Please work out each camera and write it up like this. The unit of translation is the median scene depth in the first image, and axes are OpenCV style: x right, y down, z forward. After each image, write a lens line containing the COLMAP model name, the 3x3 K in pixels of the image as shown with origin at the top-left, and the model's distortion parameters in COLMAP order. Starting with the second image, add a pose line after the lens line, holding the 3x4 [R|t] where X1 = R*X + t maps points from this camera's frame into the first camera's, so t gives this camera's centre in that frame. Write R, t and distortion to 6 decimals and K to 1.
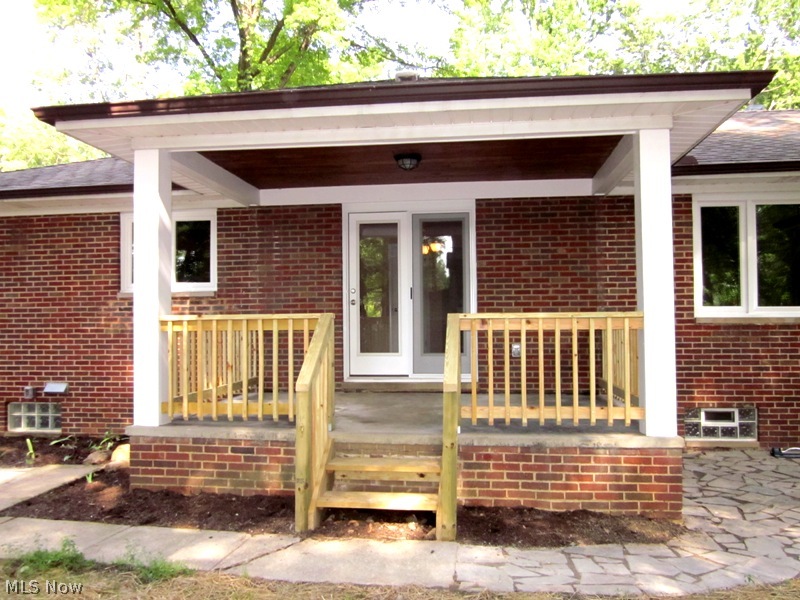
lens RADIAL K [[651.3, 0, 400.2], [0, 651.3, 299.4], [0, 0, 1]] dist [-0.013821, 0.001225]
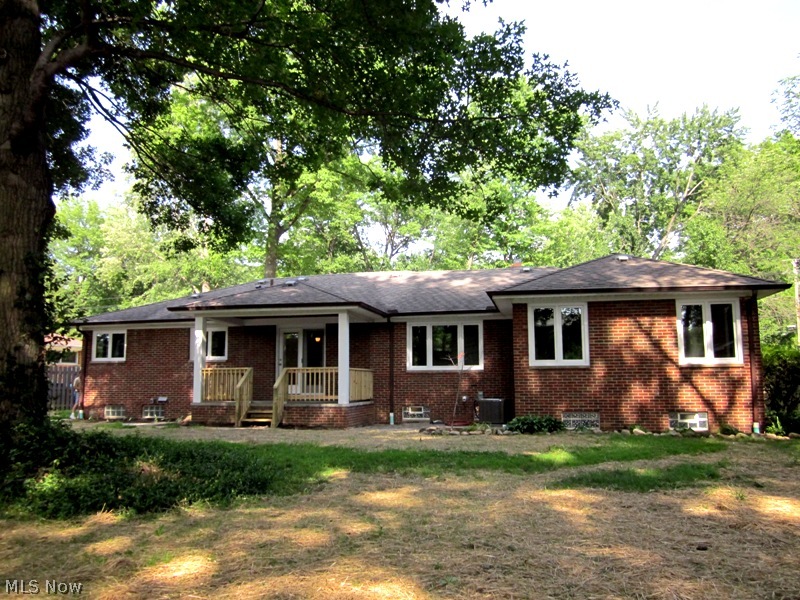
lens RADIAL K [[651.3, 0, 399.3], [0, 651.3, 300.6], [0, 0, 1]] dist [-0.013821, 0.001225]
pose [[0.995908, -0.008761, -0.089952, 0.607906], [0.000360, 0.995667, -0.092993, -0.005887], [0.090377, 0.092580, 0.991595, -1.446183]]
